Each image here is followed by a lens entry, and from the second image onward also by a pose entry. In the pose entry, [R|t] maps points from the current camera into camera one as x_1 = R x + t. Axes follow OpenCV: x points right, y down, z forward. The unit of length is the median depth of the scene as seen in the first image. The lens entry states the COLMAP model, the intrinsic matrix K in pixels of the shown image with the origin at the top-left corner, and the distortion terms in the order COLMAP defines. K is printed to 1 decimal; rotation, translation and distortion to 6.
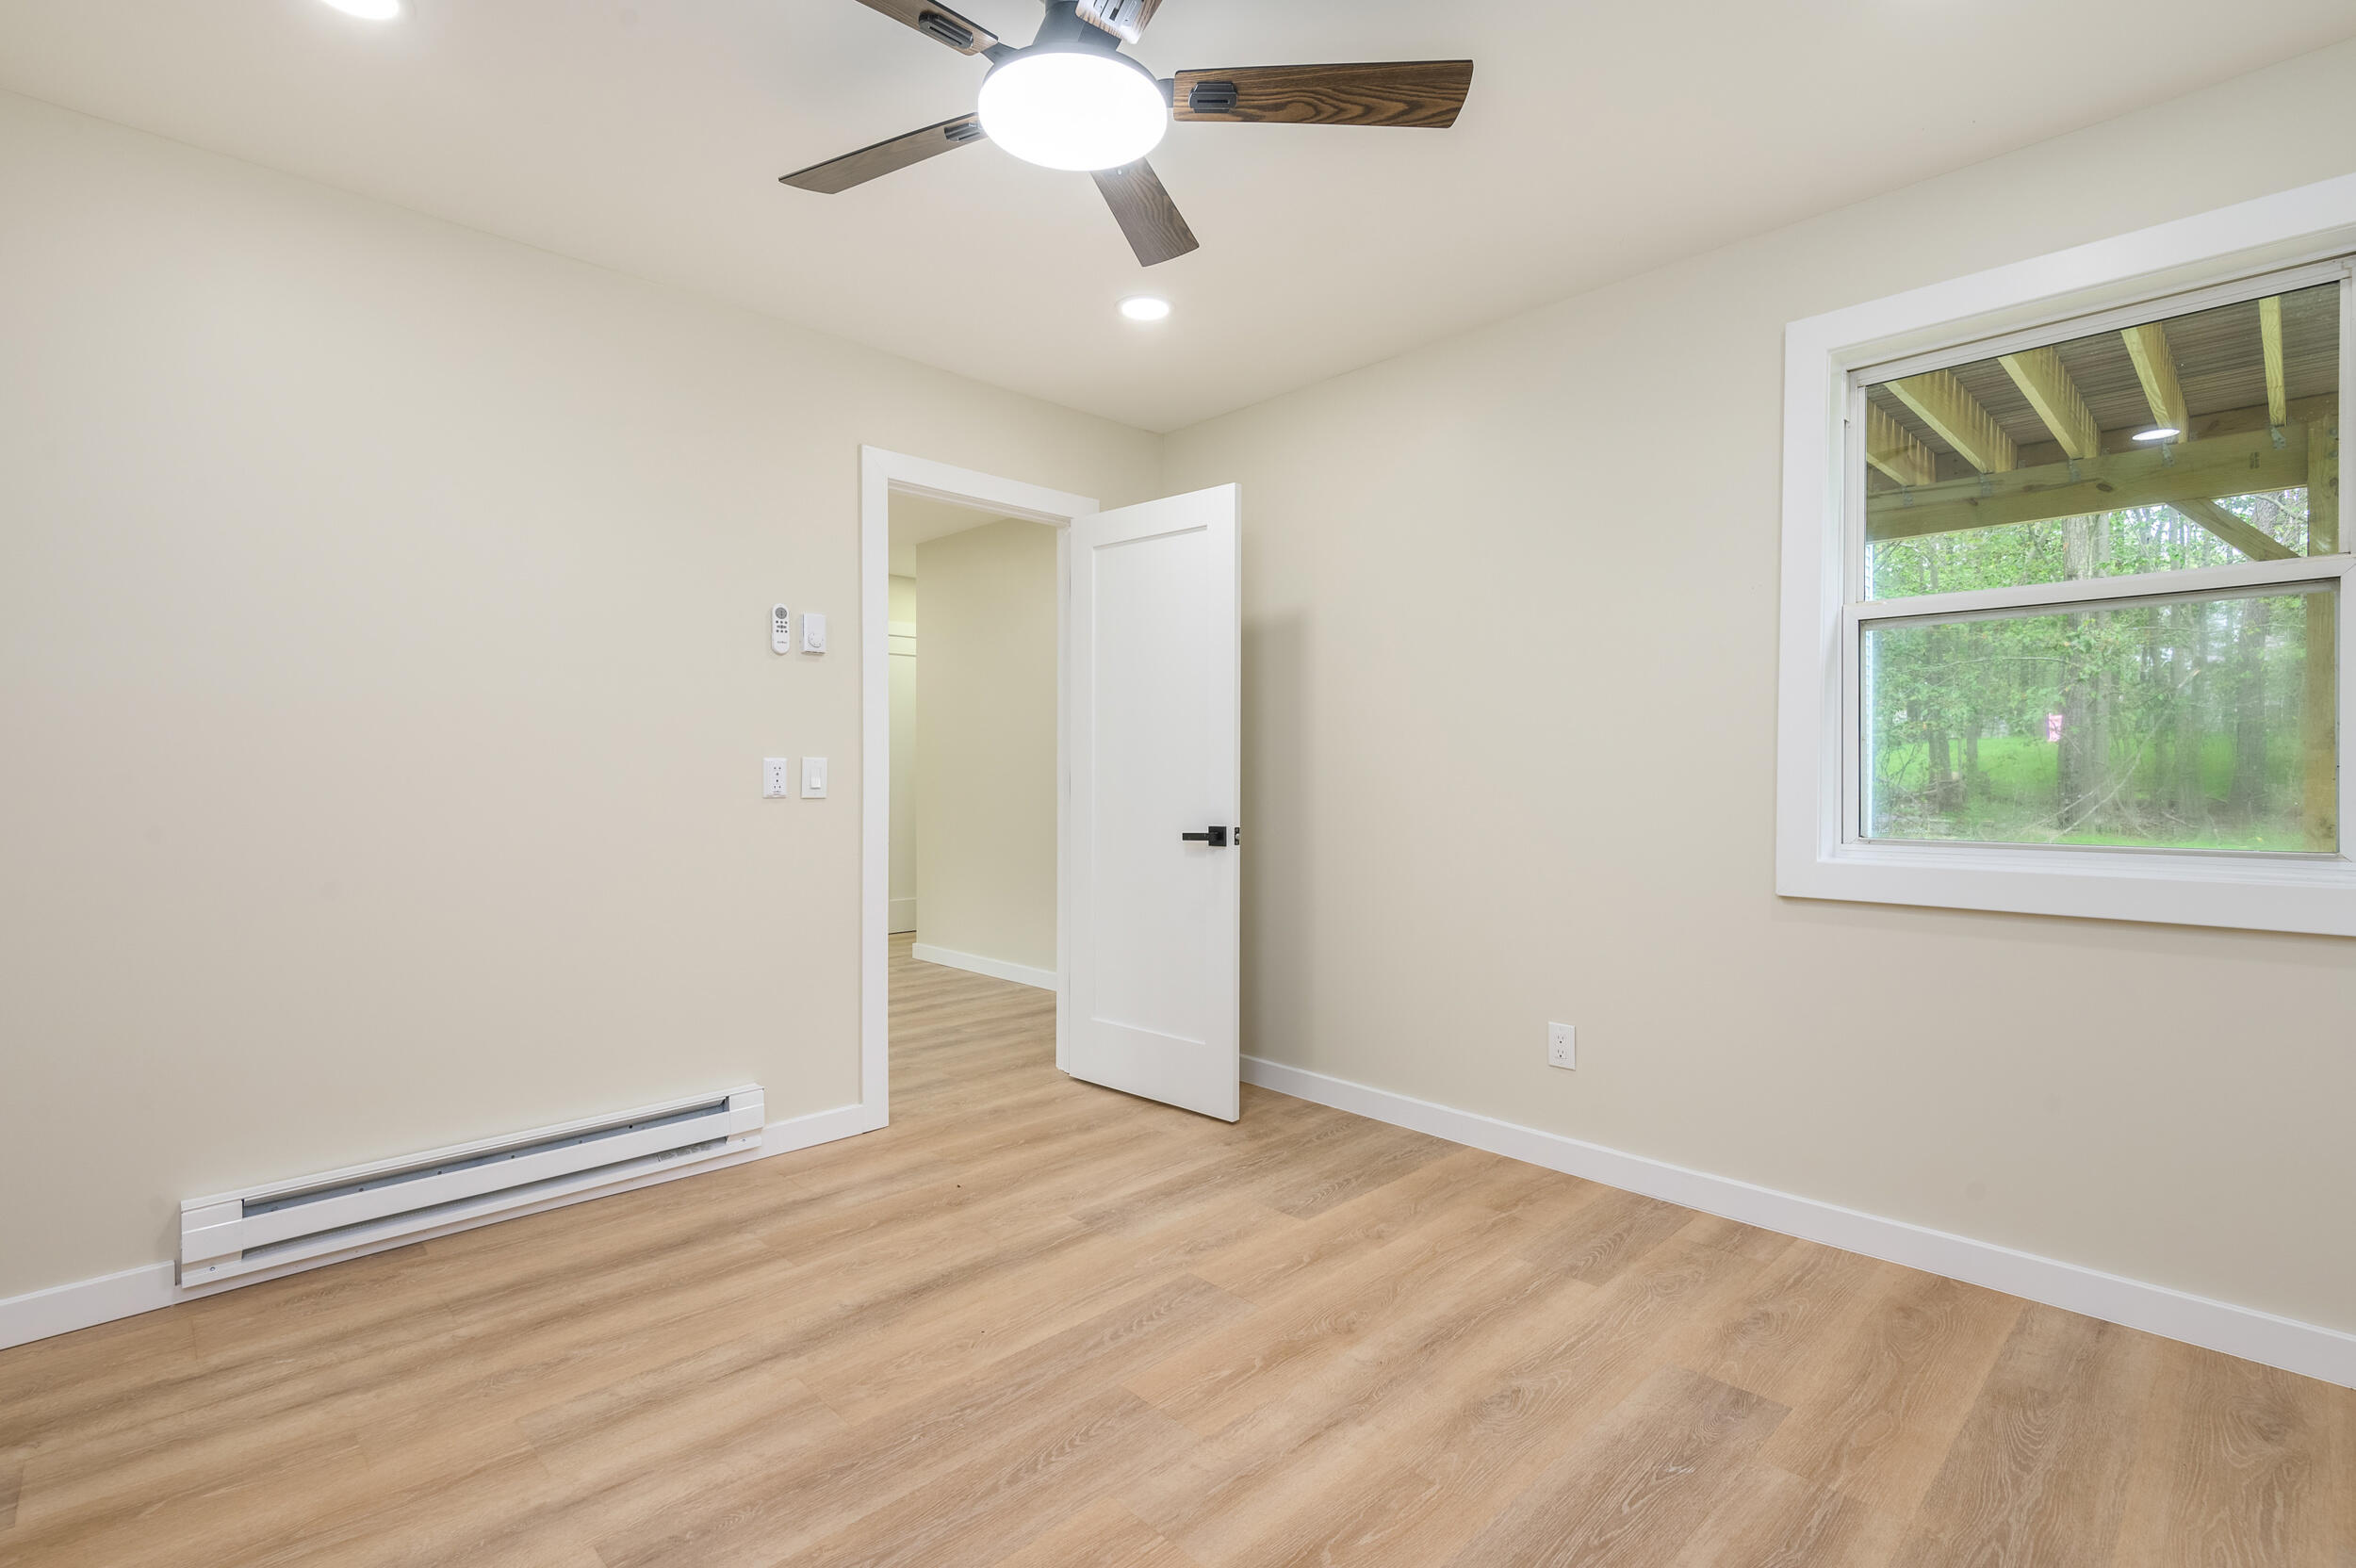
lens RADIAL K [[1081.8, 0, 1173.2], [0, 1081.8, 773.2], [0, 0, 1]] dist [-0.000599, -0.000347]
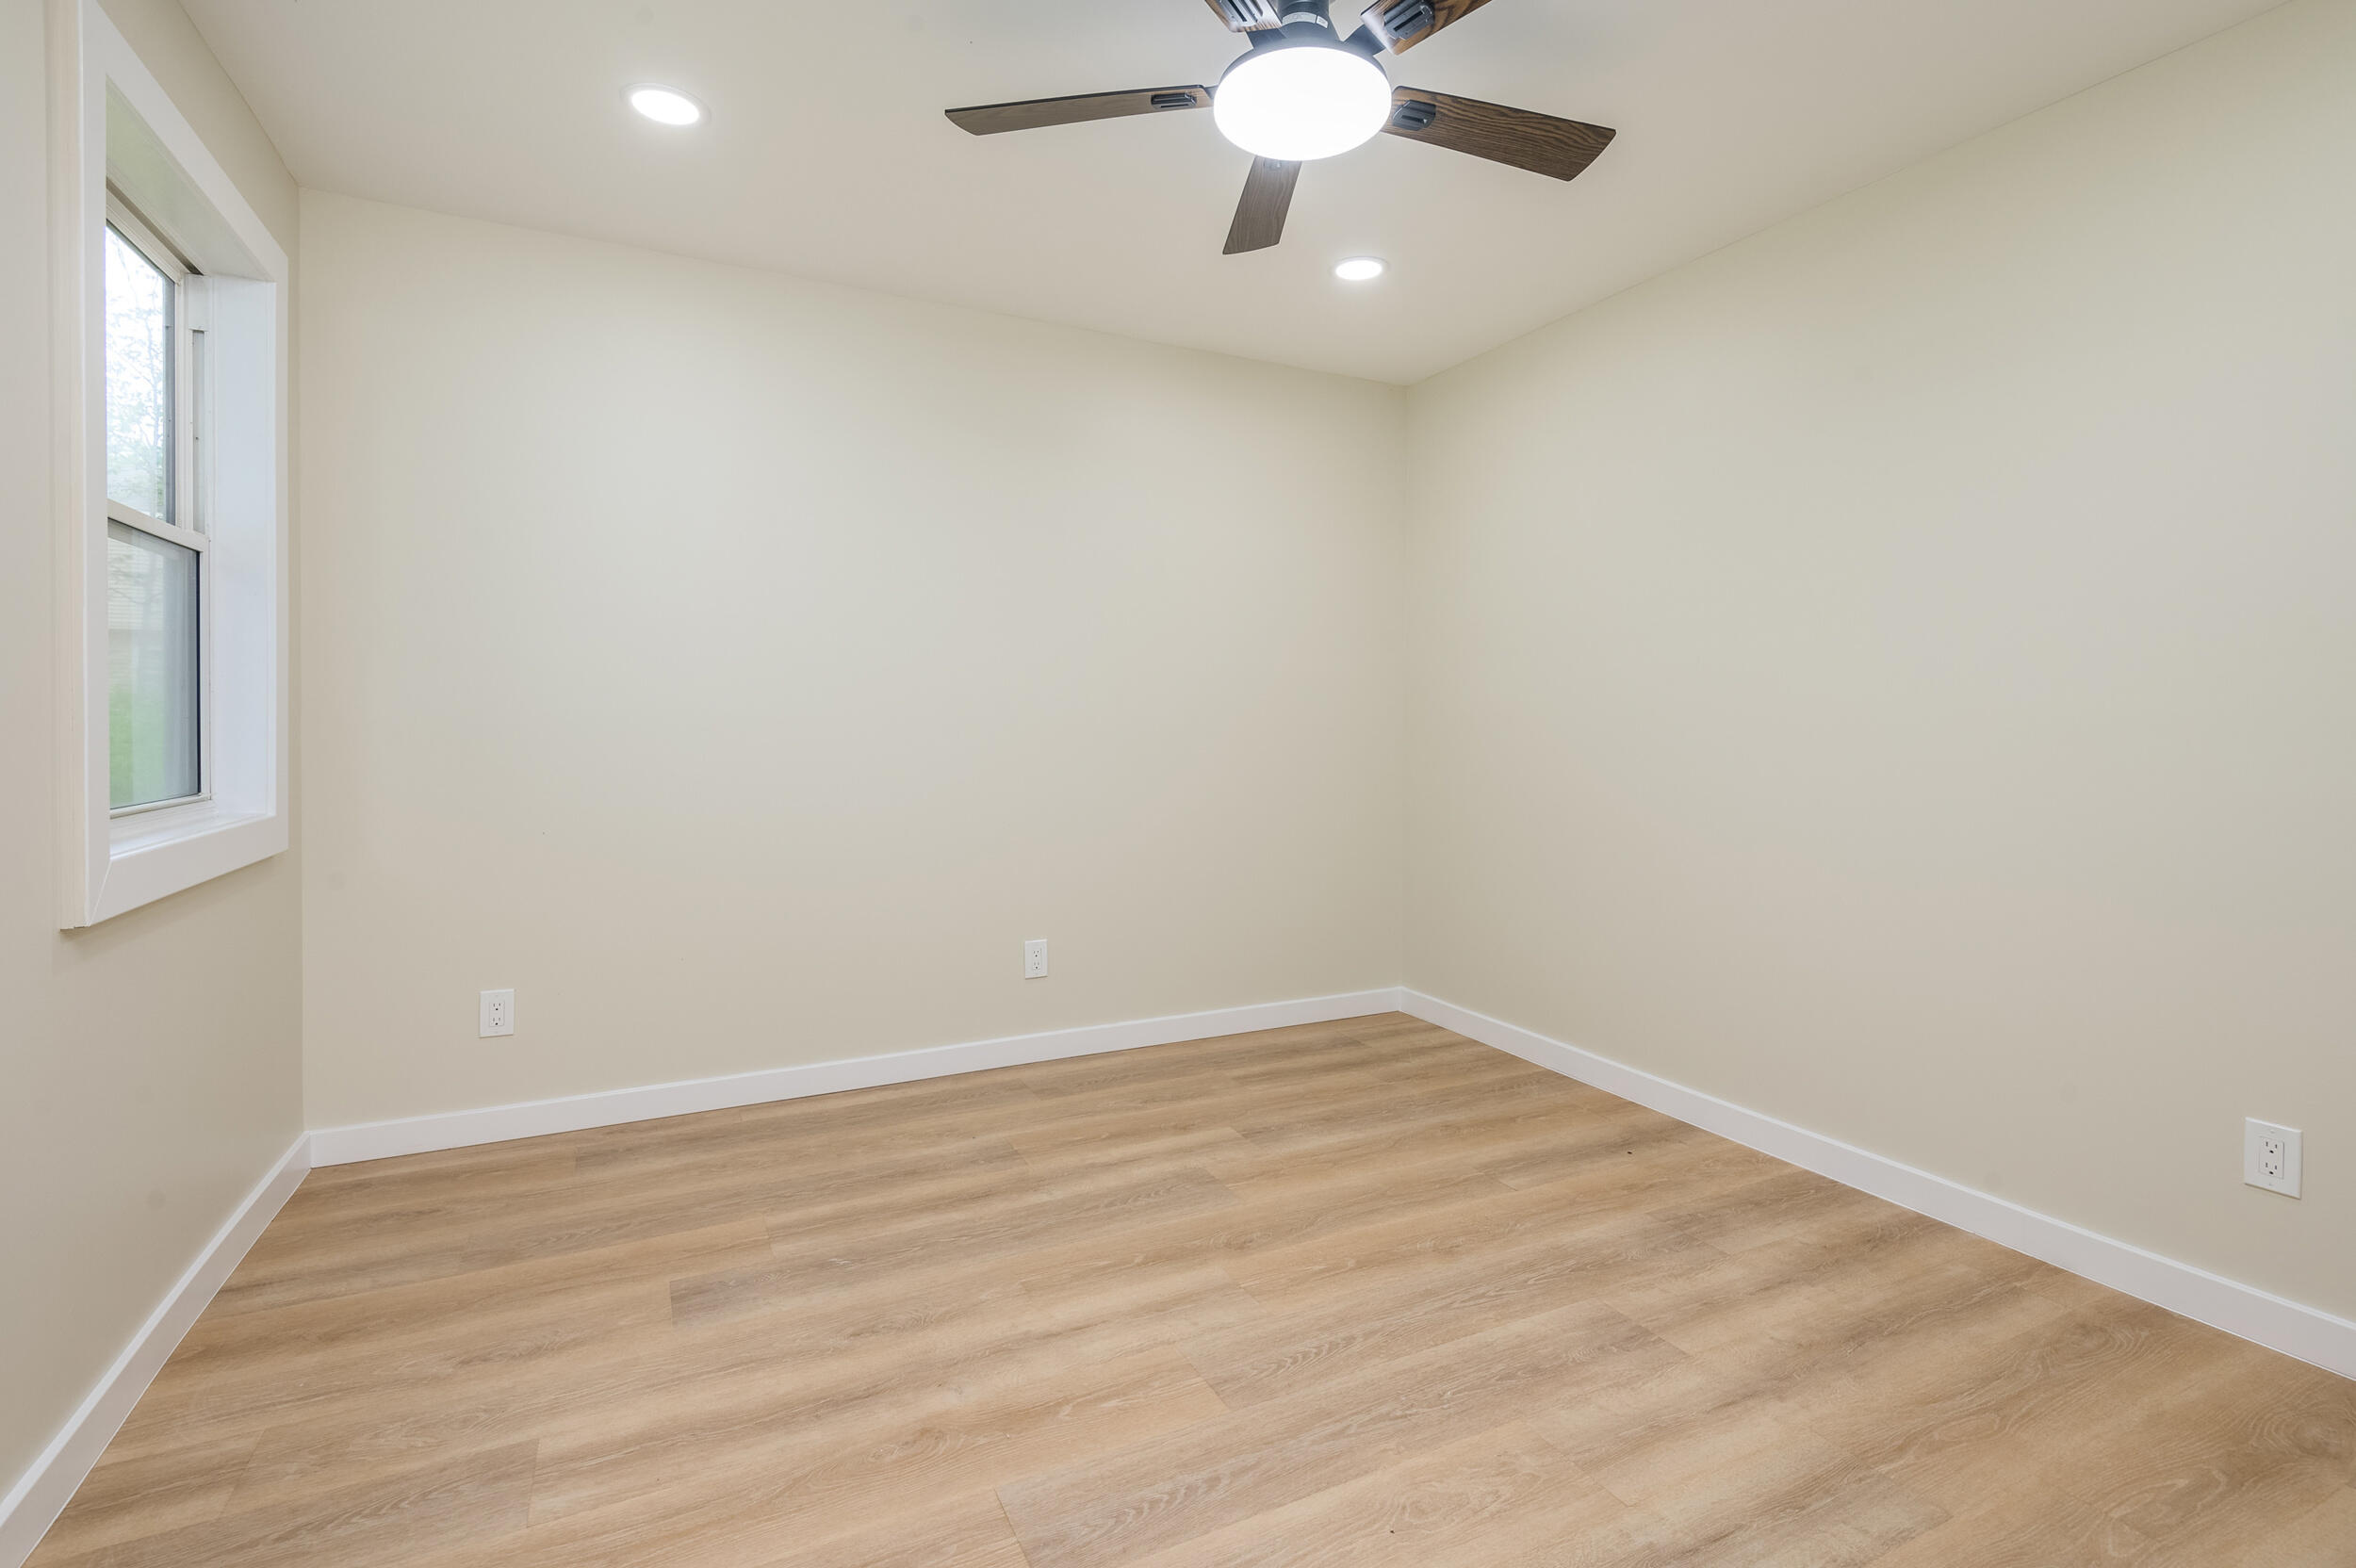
lens RADIAL K [[1081.8, 0, 1173.2], [0, 1081.8, 773.2], [0, 0, 1]] dist [-0.000599, -0.000347]
pose [[-0.951682, -0.015923, 0.306673, -0.276653], [-0.004130, 0.999228, 0.039067, 0.001315], [-0.307058, 0.035912, -0.951013, 1.889970]]
